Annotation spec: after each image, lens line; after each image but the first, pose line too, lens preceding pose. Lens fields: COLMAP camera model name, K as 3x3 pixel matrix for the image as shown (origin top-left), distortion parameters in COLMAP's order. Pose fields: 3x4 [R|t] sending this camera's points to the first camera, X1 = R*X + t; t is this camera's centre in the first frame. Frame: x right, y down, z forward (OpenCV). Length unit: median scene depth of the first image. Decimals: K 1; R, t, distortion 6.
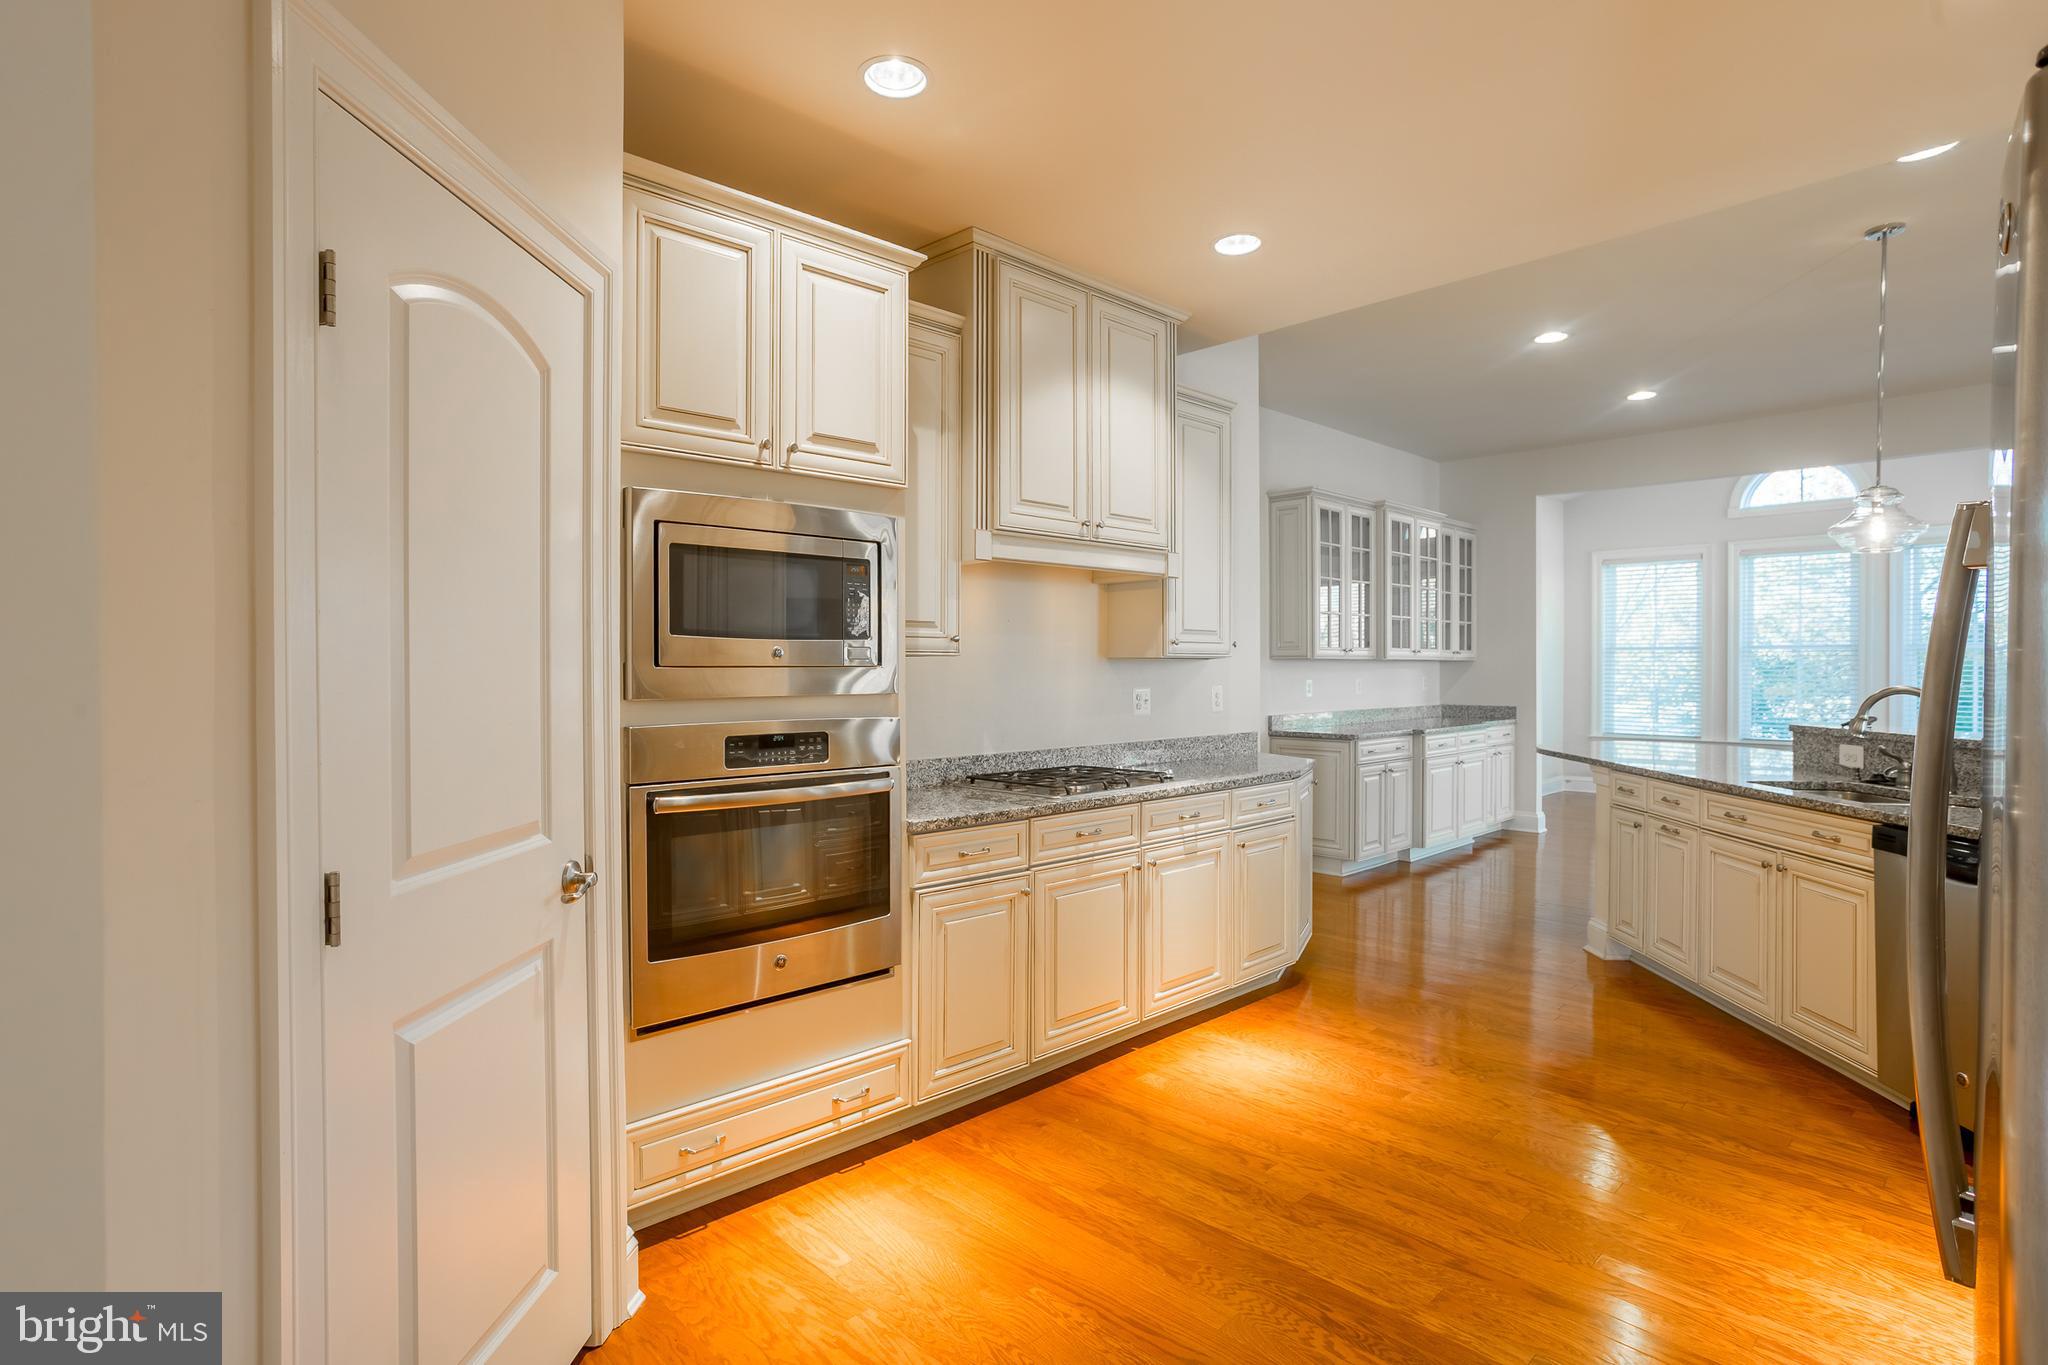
lens RADIAL K [[1027.5, 0, 1019.8], [0, 1027.5, 669.3], [0, 0, 1]] dist [-0.056211, 0.000690]
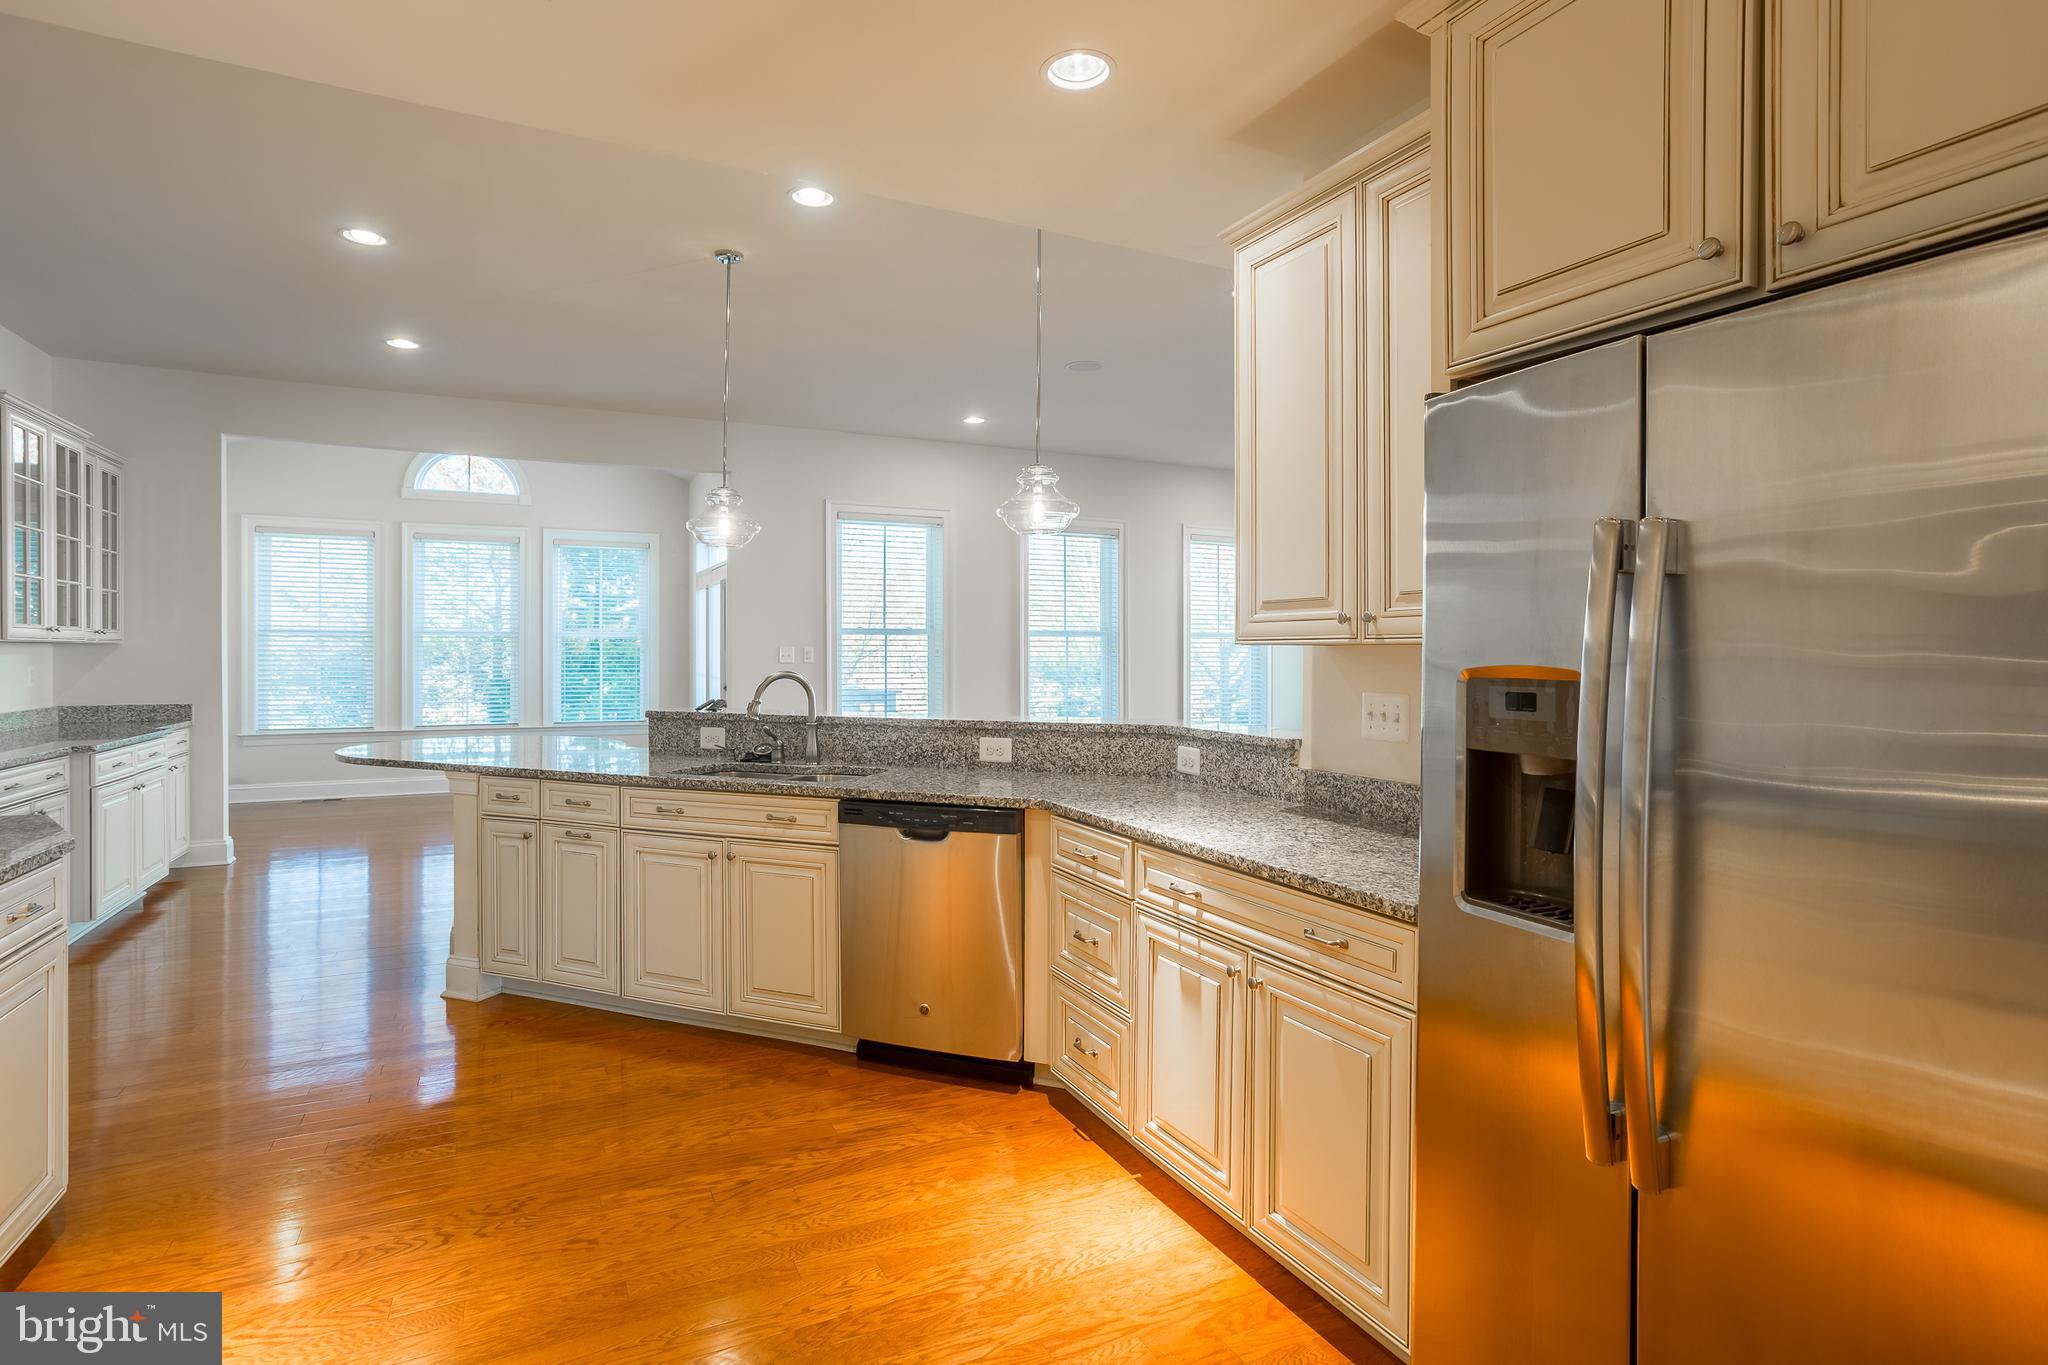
lens RADIAL K [[1004.0, 0, 1025.1], [0, 1004.0, 659.5], [0, 0, 1]] dist [-0.028829, 0.006042]
pose [[0.272309, -0.003790, 0.962202, -0.091604], [-0.001256, 0.999990, 0.004294, -0.001778], [-0.962209, -0.002378, 0.272302, 0.333804]]
